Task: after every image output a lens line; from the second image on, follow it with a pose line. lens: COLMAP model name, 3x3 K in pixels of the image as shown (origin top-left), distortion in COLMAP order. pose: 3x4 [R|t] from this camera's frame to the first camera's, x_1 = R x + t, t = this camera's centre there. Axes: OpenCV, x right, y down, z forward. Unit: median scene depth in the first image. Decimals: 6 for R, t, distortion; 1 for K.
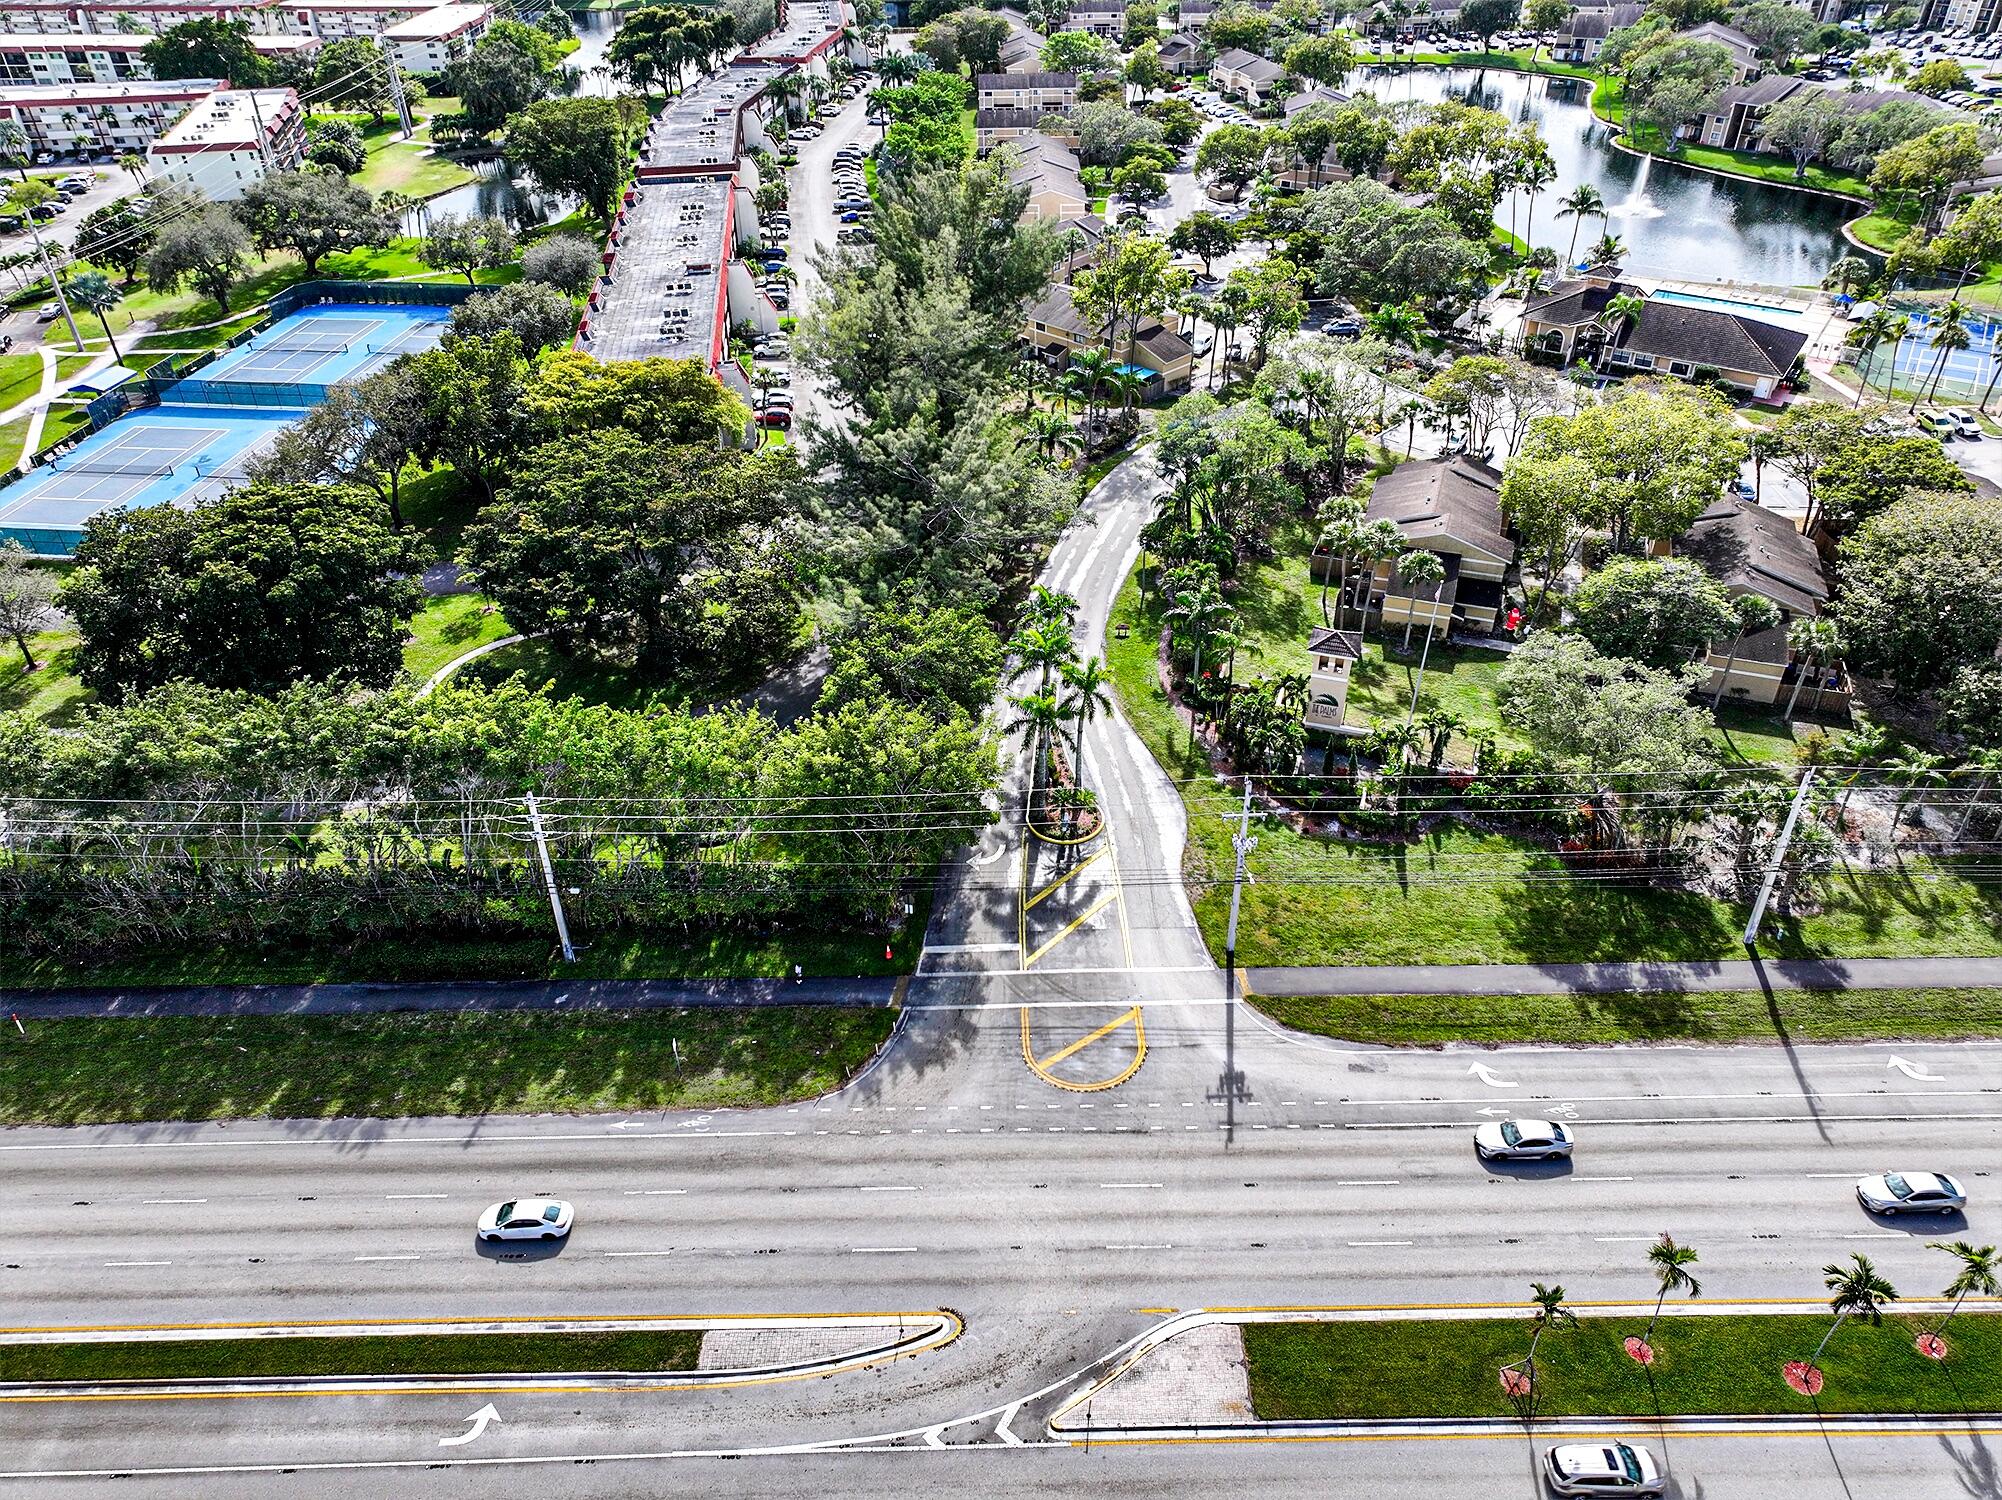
lens RADIAL K [[1403.0, 0, 1008.8], [0, 1403.0, 742.5], [0, 0, 1]] dist [-0.002579, 0.020026]
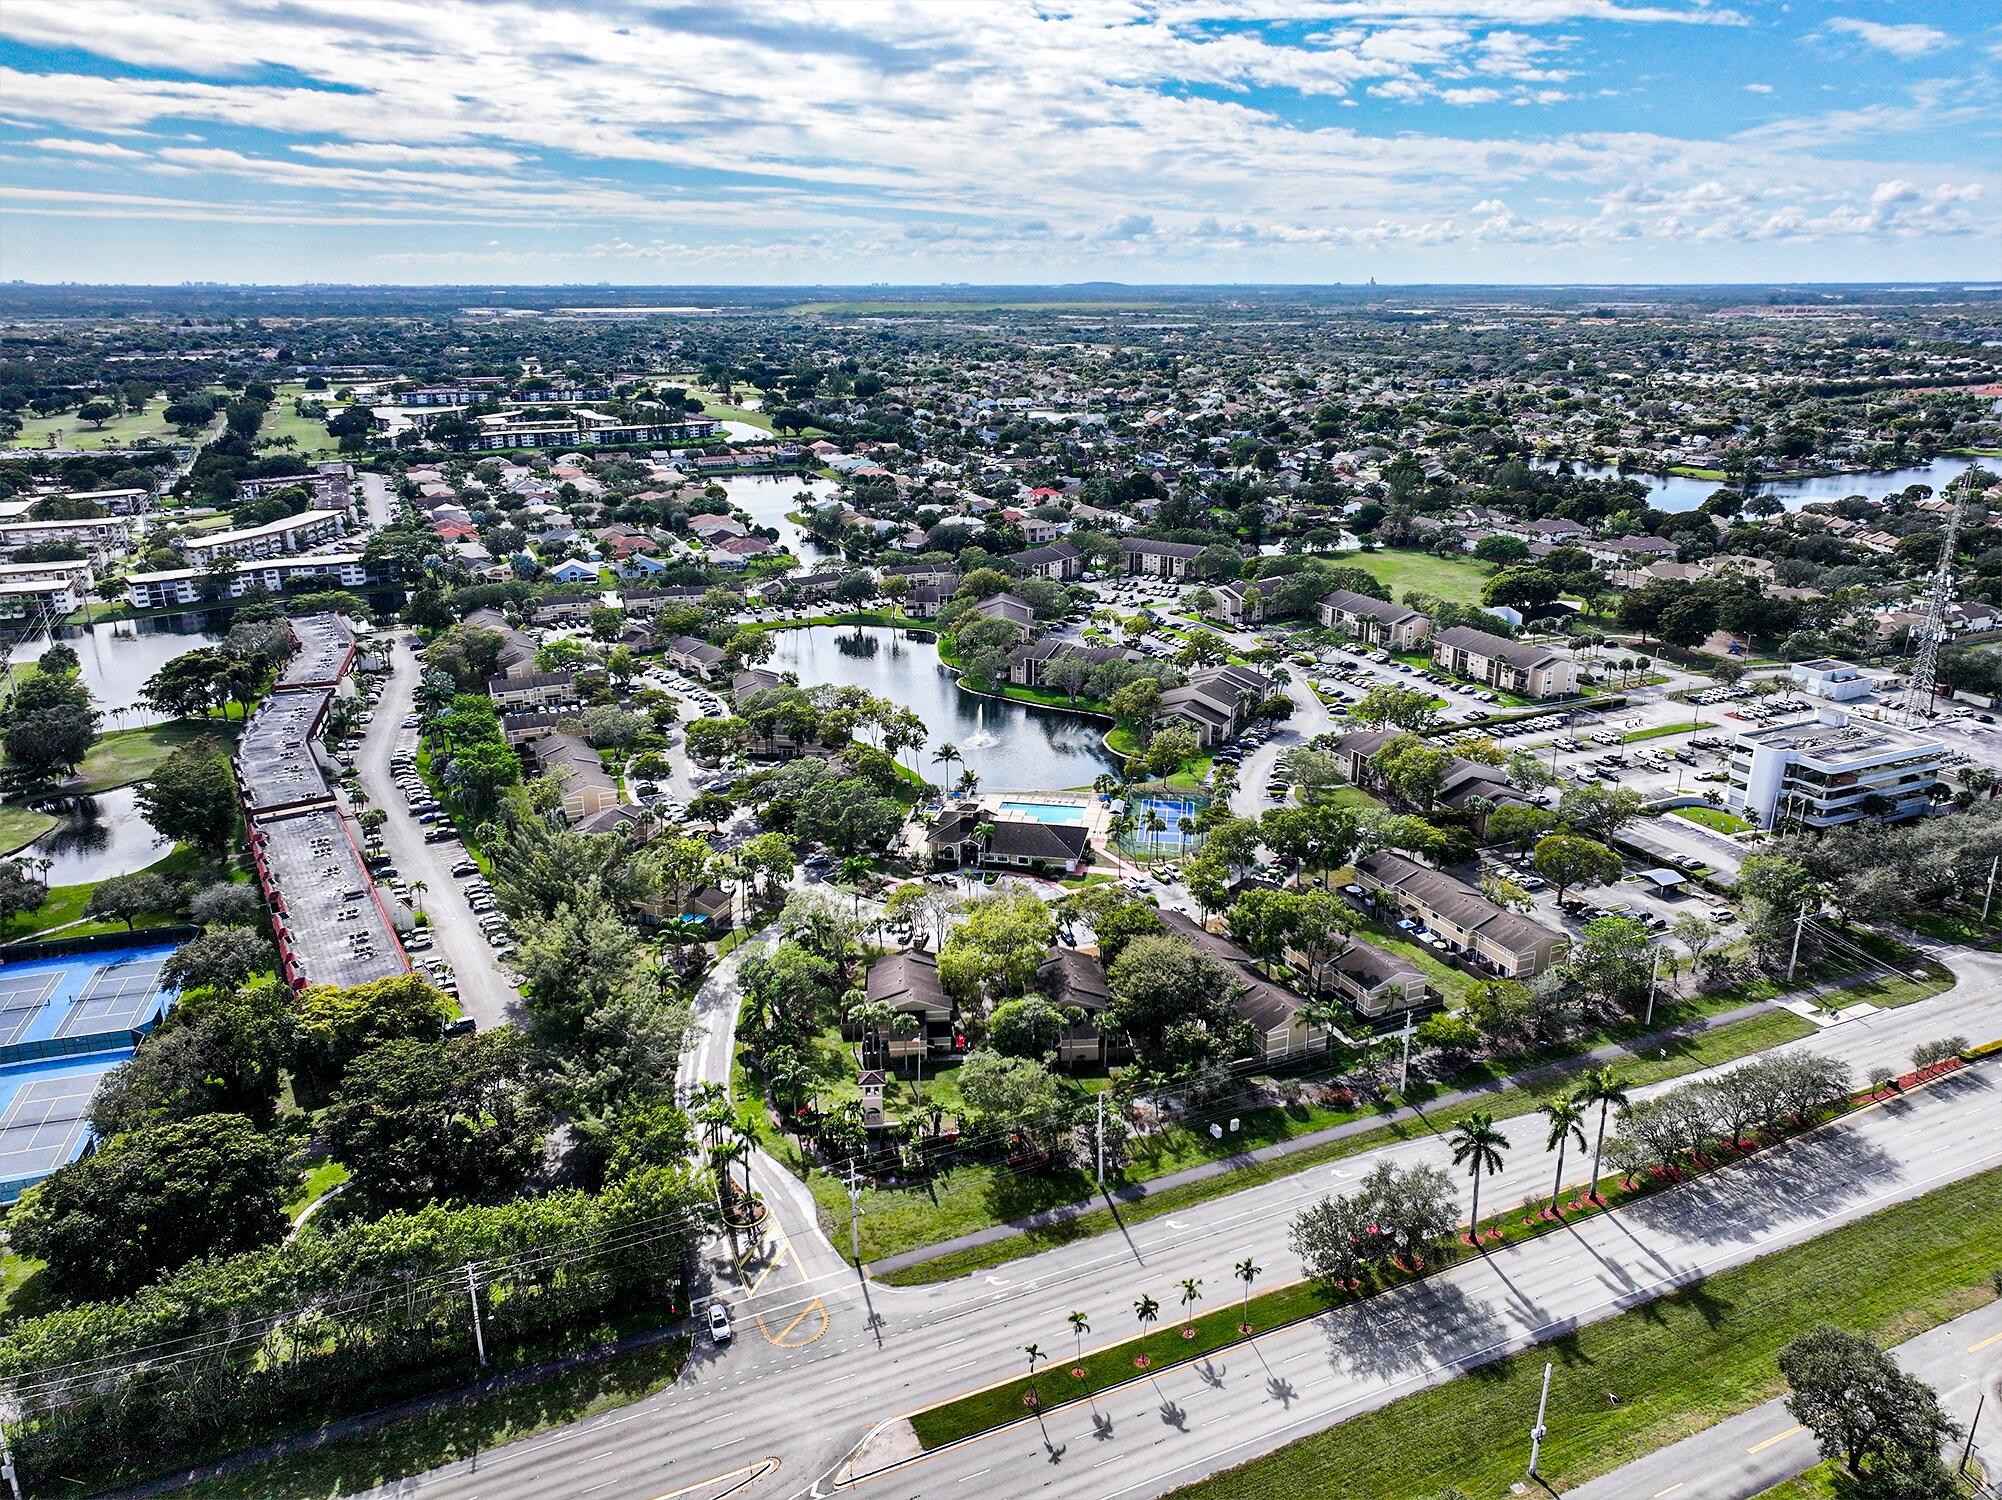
lens RADIAL K [[1404.4, 0, 1009.5], [0, 1404.4, 737.8], [0, 0, 1]] dist [0.004424, 0.002713]
pose [[0.914522, -0.119109, 0.386603, -0.199434], [0.227664, 0.941503, -0.248478, 0.005407], [-0.334392, 0.315254, 0.888143, -0.638841]]
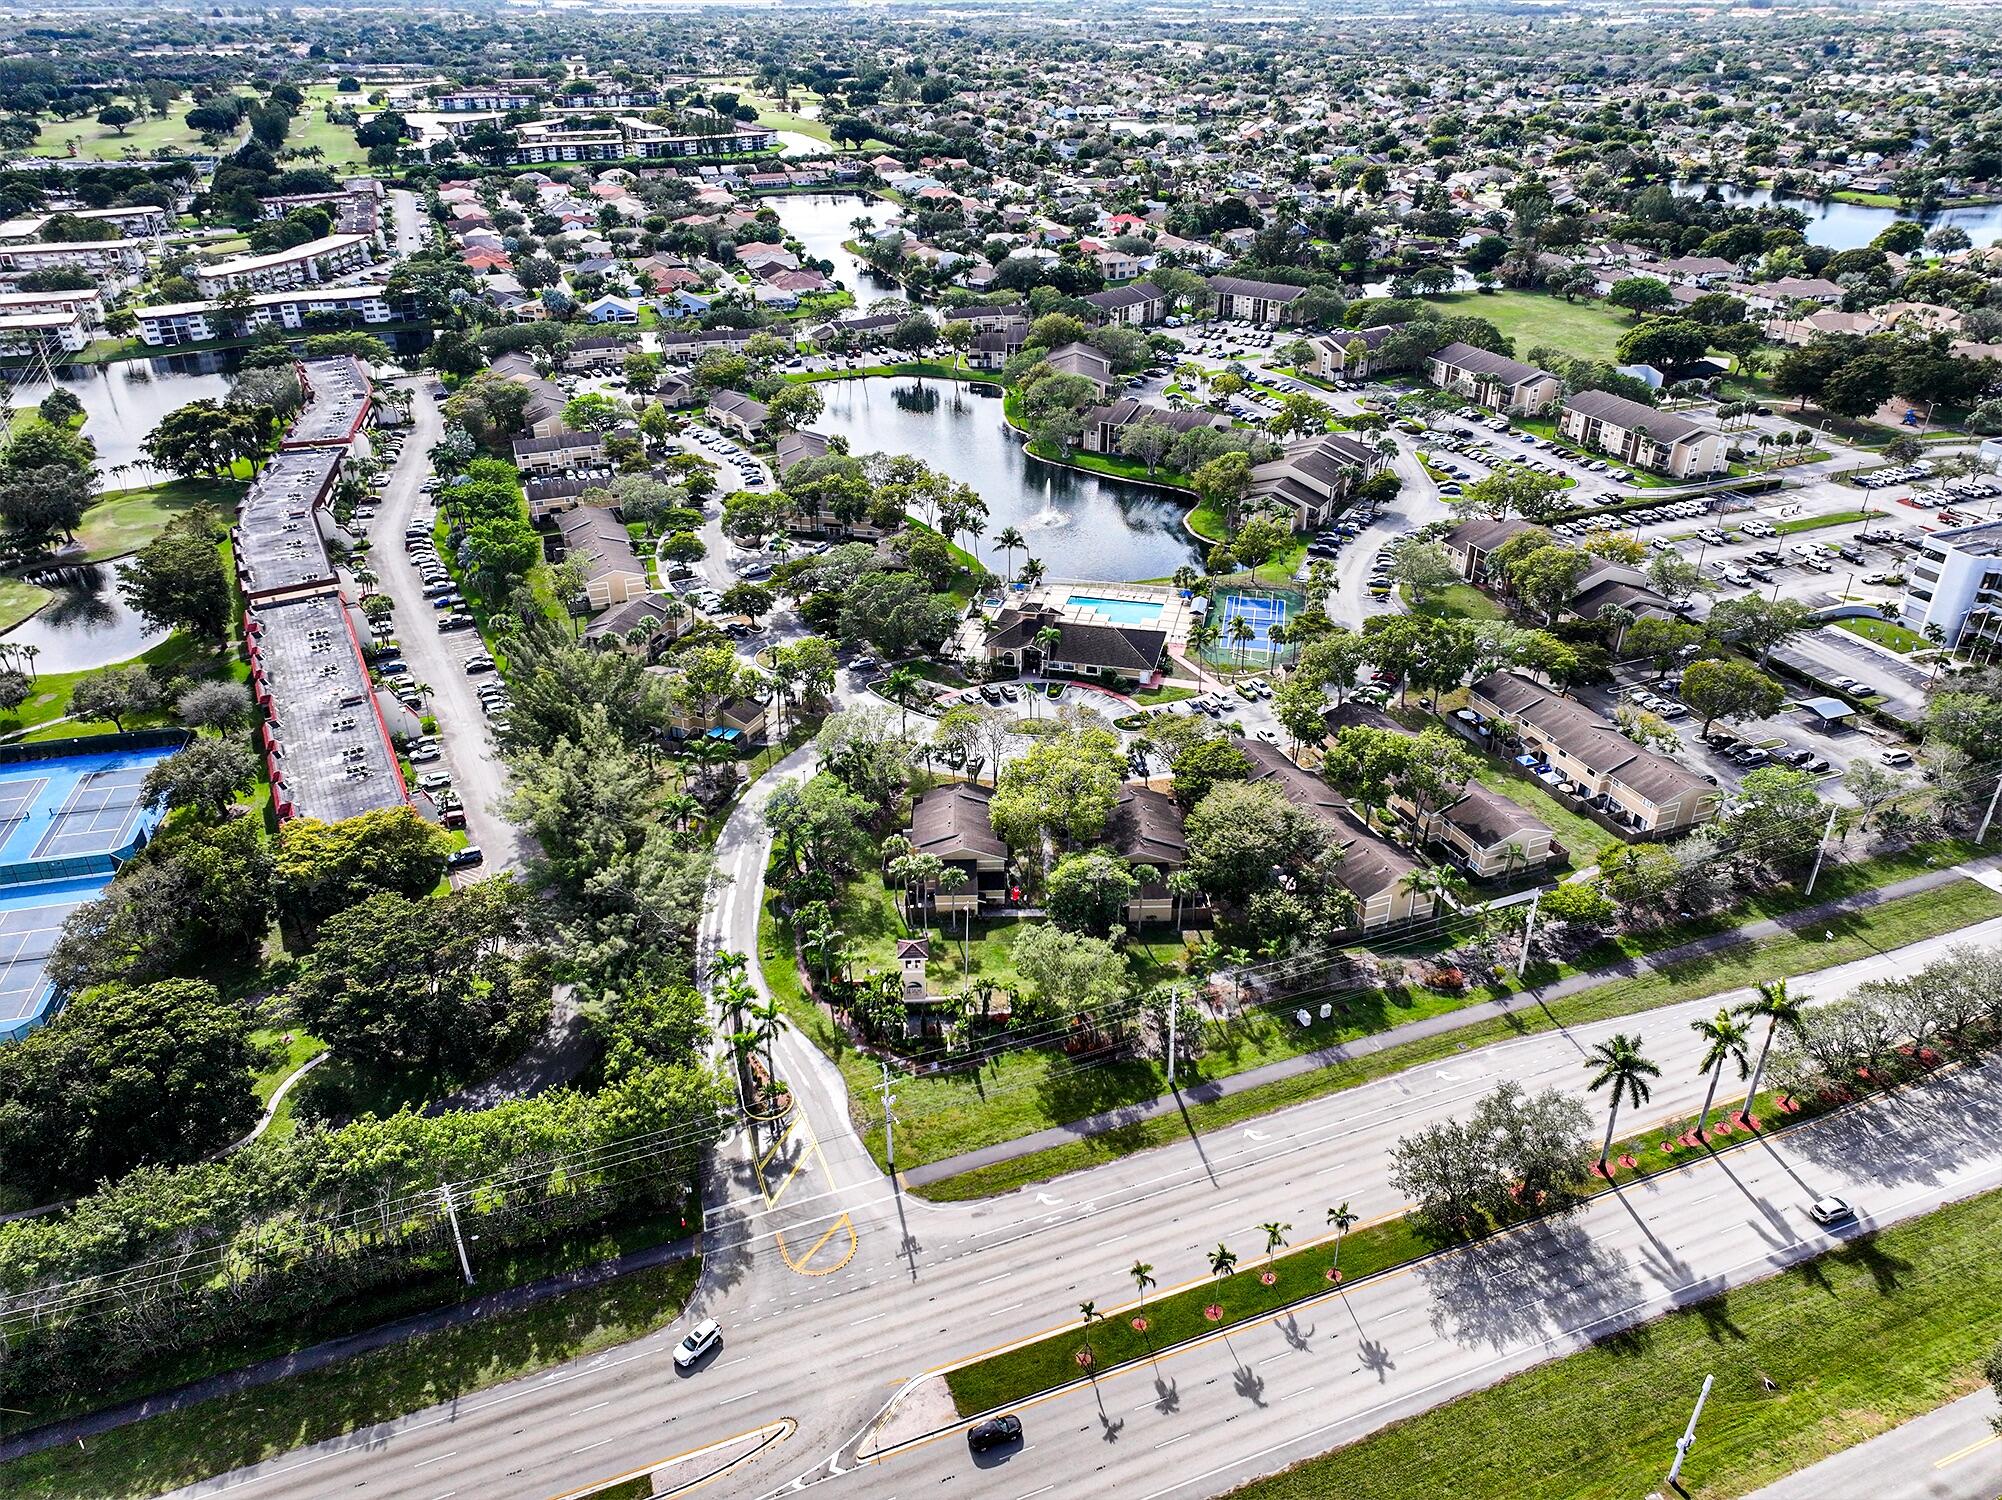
lens RADIAL K [[1403.0, 0, 1008.8], [0, 1403.0, 742.5], [0, 0, 1]] dist [-0.002579, 0.020026]
pose [[0.934592, -0.166728, 0.314229, -0.100027], [0.199781, 0.976900, -0.075859, -0.122986], [-0.294322, 0.133675, 0.946311, -0.451401]]
